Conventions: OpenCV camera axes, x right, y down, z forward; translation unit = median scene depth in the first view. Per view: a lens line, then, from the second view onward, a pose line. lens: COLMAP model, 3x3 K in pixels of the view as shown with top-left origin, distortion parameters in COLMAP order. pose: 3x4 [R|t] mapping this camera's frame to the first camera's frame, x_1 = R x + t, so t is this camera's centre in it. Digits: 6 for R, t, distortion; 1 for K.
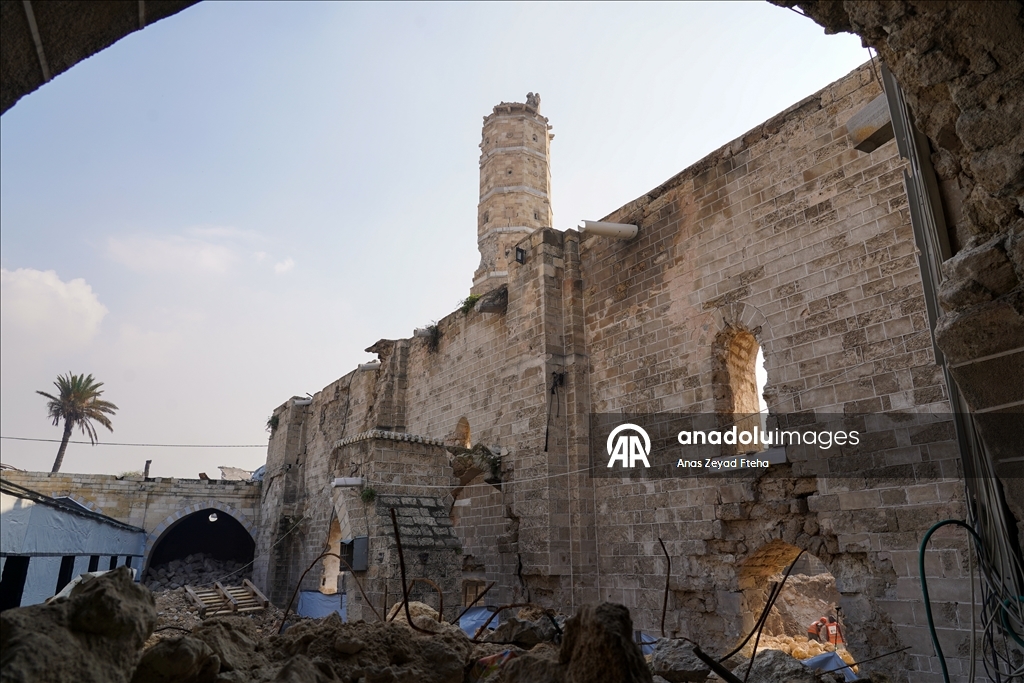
lens RADIAL K [[688.6, 0, 509.6], [0, 688.6, 338.3], [0, 0, 1]] dist [-0.024648, 0.000409]
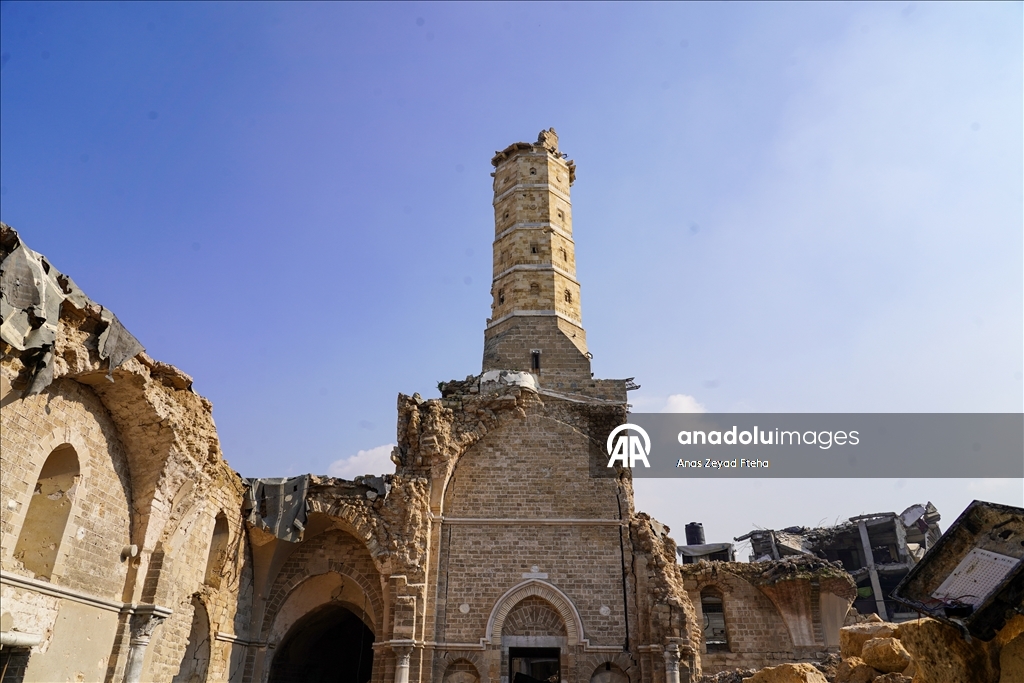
lens RADIAL K [[685.3, 0, 512.3], [0, 685.3, 340.6], [0, 0, 1]] dist [-0.025795, 0.020668]
pose [[0.803080, -0.287270, -0.522053, 0.428347], [0.185569, 0.953120, -0.239010, 0.133352], [0.566239, 0.095068, 0.818740, 0.271826]]
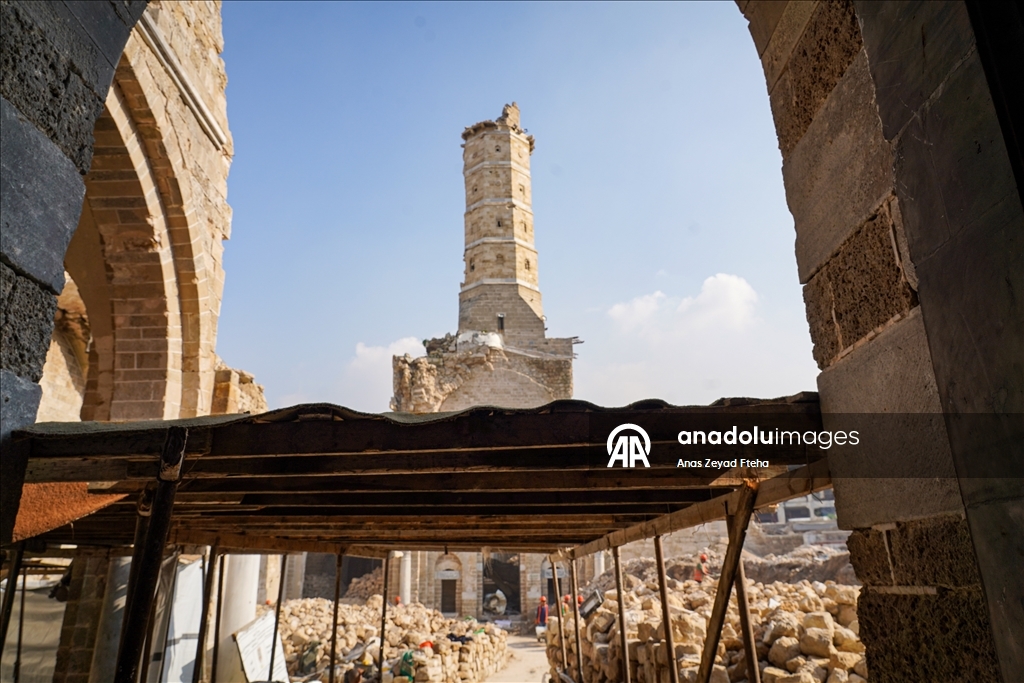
lens RADIAL K [[685.3, 0, 512.3], [0, 685.3, 340.6], [0, 0, 1]] dist [-0.025795, 0.020668]
pose [[0.830362, -0.198091, -0.520824, 0.547831], [0.197736, 0.978600, -0.056946, 0.058202], [0.520959, -0.055700, 0.851762, 0.110651]]
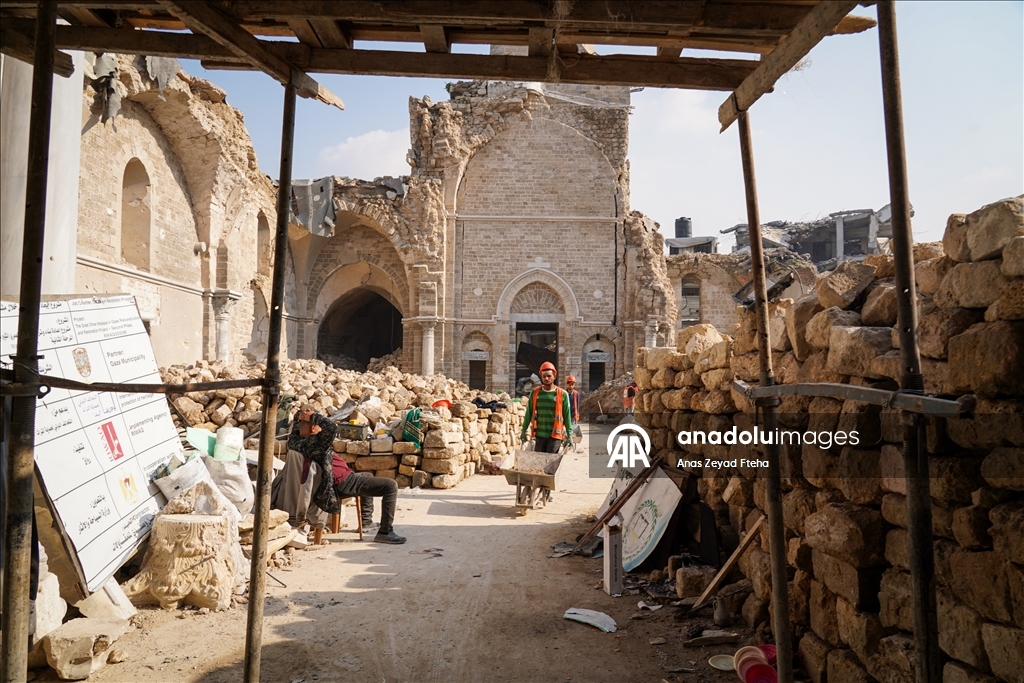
lens RADIAL K [[688.6, 0, 509.6], [0, 688.6, 338.3], [0, 0, 1]] dist [-0.024648, 0.000409]
pose [[0.805487, -0.032582, -0.591717, 0.458837], [0.181835, 0.963911, 0.194452, 0.120264], [0.564027, -0.264223, 0.782343, 0.210325]]
